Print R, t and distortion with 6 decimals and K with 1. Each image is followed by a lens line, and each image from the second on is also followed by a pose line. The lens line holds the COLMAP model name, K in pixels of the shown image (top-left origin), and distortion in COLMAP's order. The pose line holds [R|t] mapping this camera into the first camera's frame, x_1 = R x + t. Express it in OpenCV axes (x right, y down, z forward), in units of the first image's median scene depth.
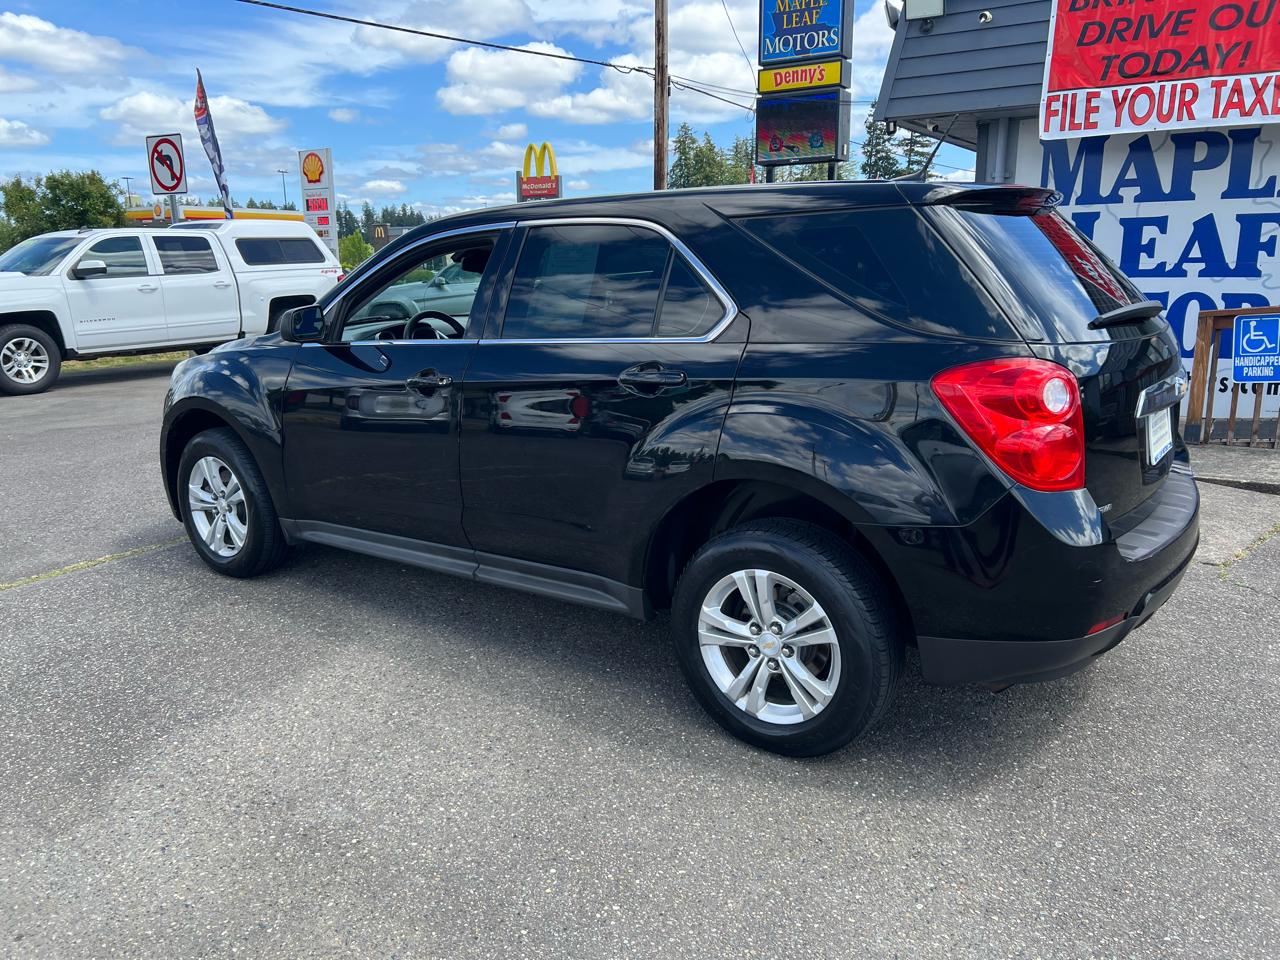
lens RADIAL K [[968.0, 0, 636.6], [0, 968.0, 477.7], [0, 0, 1]] dist [0.041657, -0.039577]
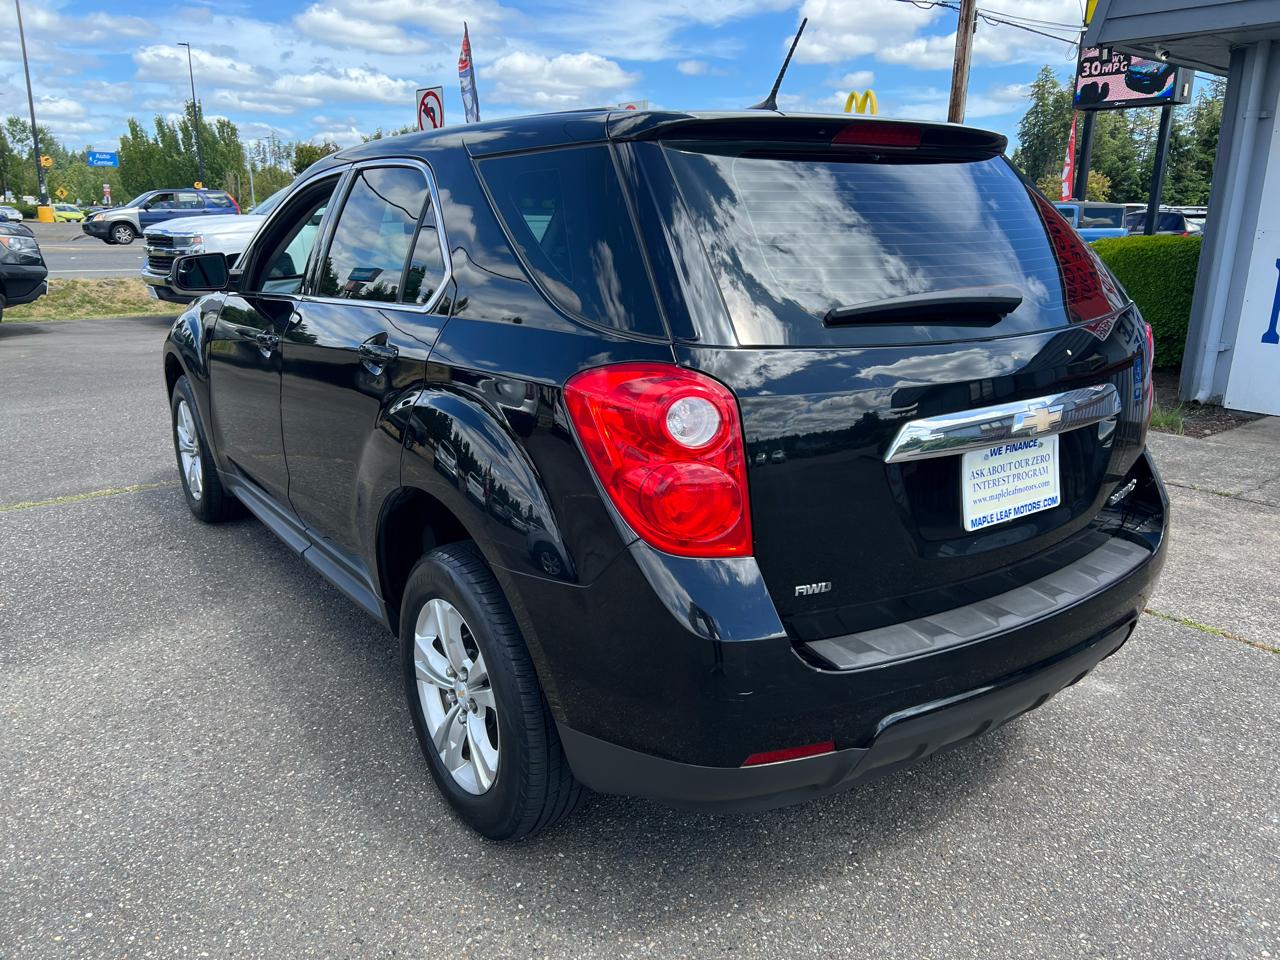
lens RADIAL K [[968.0, 0, 636.6], [0, 968.0, 477.7], [0, 0, 1]] dist [0.041657, -0.039577]
pose [[0.946578, 0.104123, -0.305203, 0.205034], [-0.090234, 0.994153, 0.059309, -0.027904], [0.309594, -0.028601, 0.950439, 0.112179]]
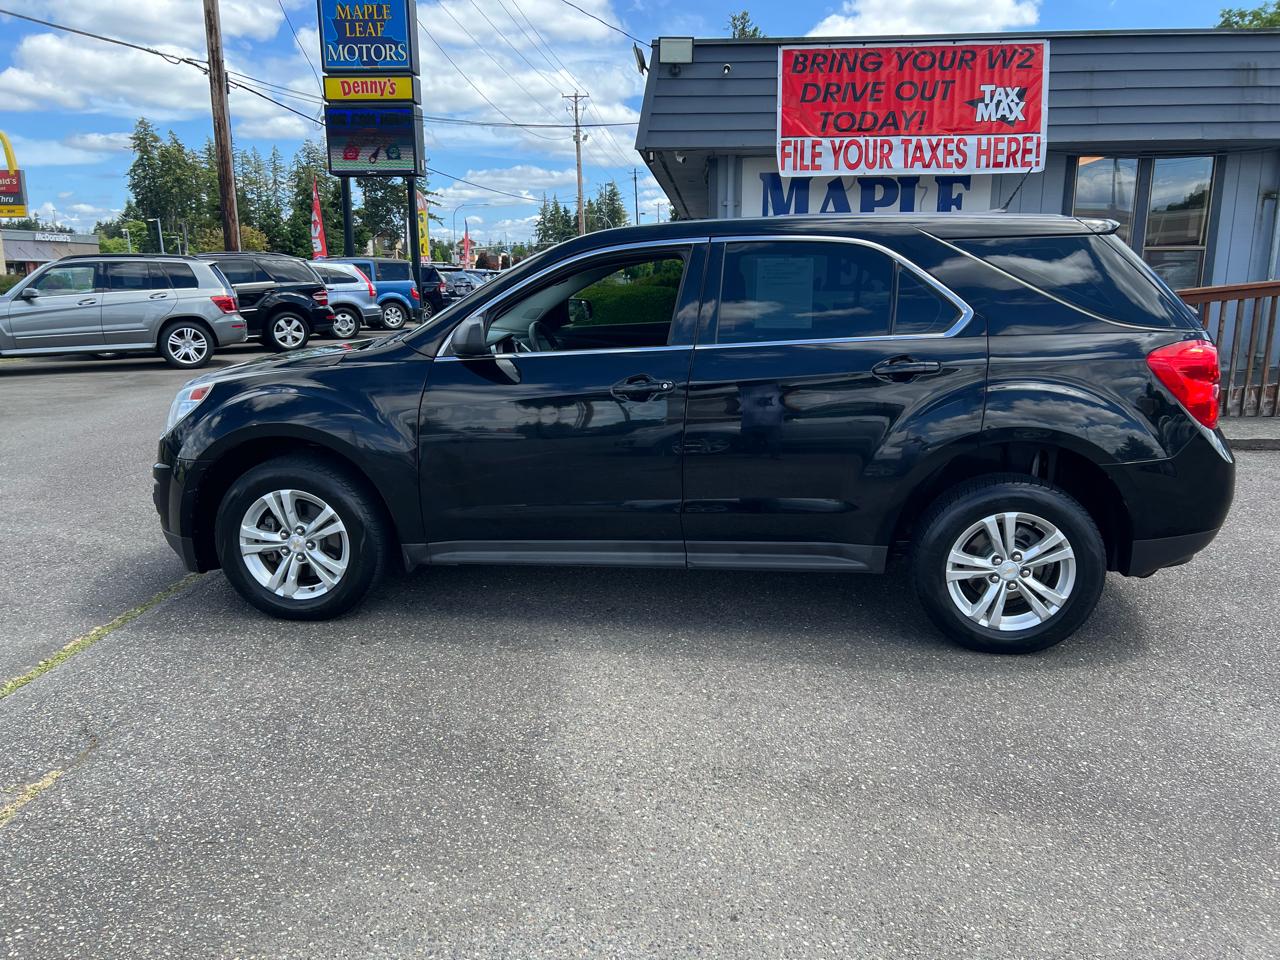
lens RADIAL K [[963.8, 0, 644.3], [0, 963.8, 480.2], [0, 0, 1]] dist [0.058395, -0.057547]
pose [[0.872789, -0.096386, 0.478487, -0.362587], [0.101222, 0.994739, 0.015743, -0.006778], [-0.477487, 0.034693, 0.877954, 0.036711]]
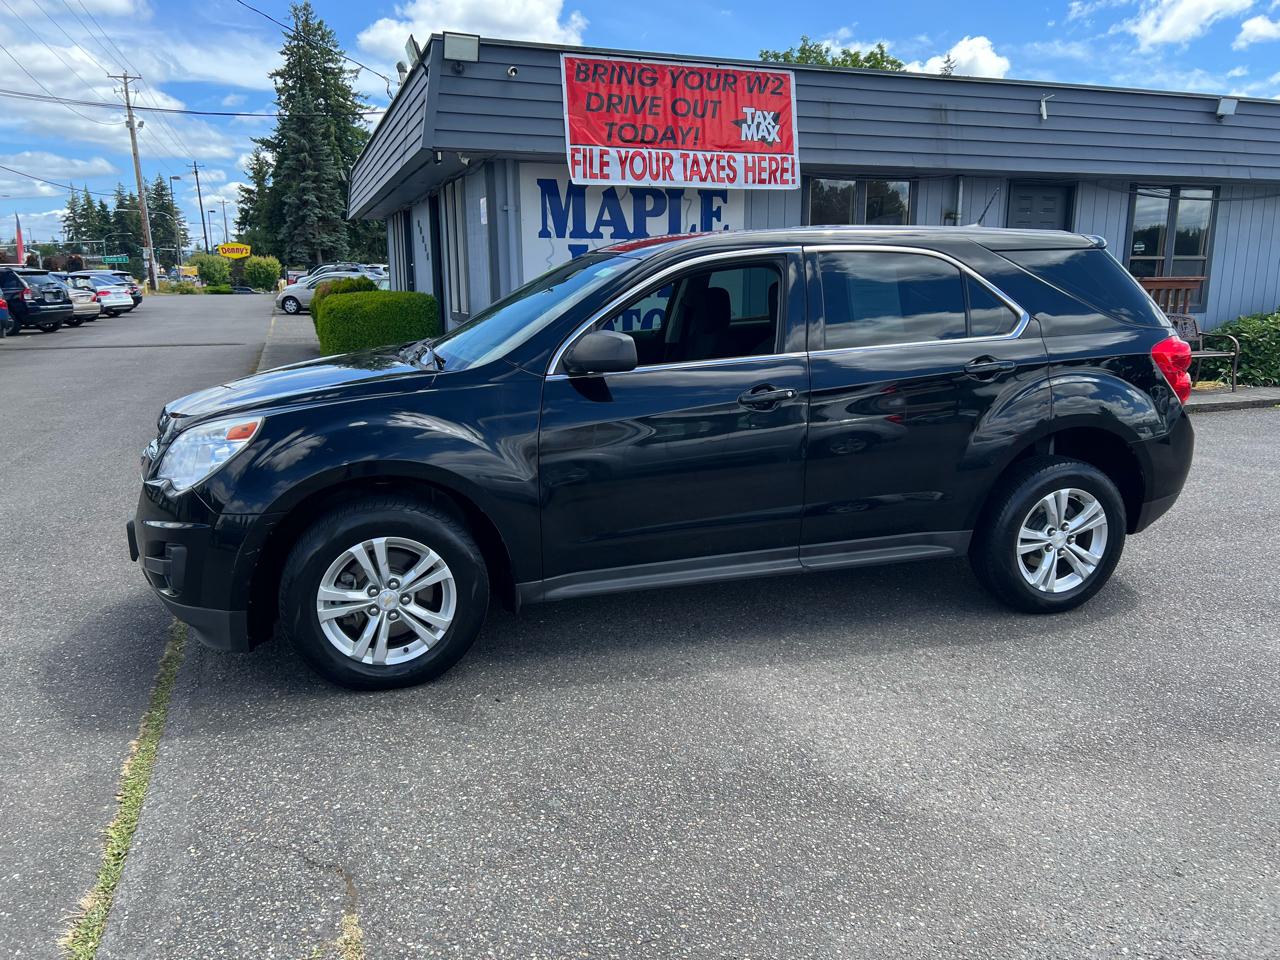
lens RADIAL K [[965.6, 0, 637.6], [0, 965.6, 478.8], [0, 0, 1]] dist [0.057750, -0.063089]
pose [[0.602631, -0.157296, 0.782364, -0.567864], [0.171281, 0.983029, 0.065708, -0.051606], [-0.779422, 0.094406, 0.619345, 0.231553]]
